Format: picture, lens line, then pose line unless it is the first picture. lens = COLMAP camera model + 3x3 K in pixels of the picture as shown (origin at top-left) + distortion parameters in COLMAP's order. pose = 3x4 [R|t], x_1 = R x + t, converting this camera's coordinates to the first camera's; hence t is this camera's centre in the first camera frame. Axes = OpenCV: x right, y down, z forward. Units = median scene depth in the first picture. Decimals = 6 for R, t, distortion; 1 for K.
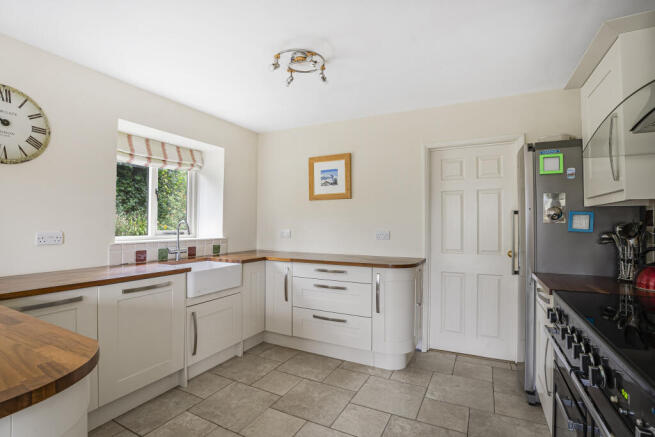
lens RADIAL K [[329.7, 0, 327.6], [0, 329.7, 218.9], [0, 0, 1]] dist [0.002529, 0.000405]
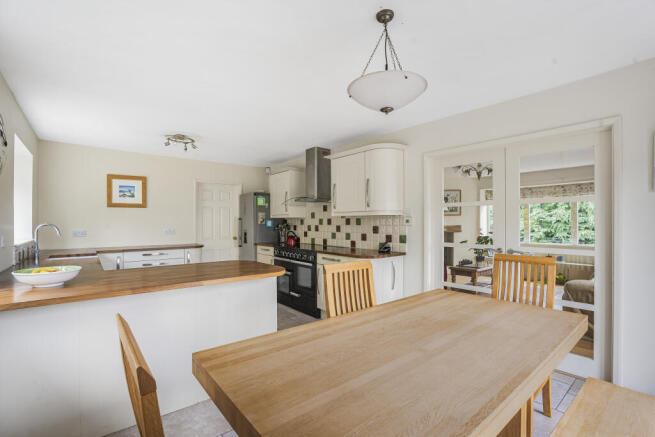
lens RADIAL K [[297.3, 0, 327.2], [0, 297.3, 221.2], [0, 0, 1]] dist [-0.003391, -0.000224]
pose [[0.417034, -0.000211, 0.908891, -0.802777], [-0.011440, 0.999920, 0.005481, -0.017219], [-0.908819, -0.012683, 0.416998, -0.300822]]
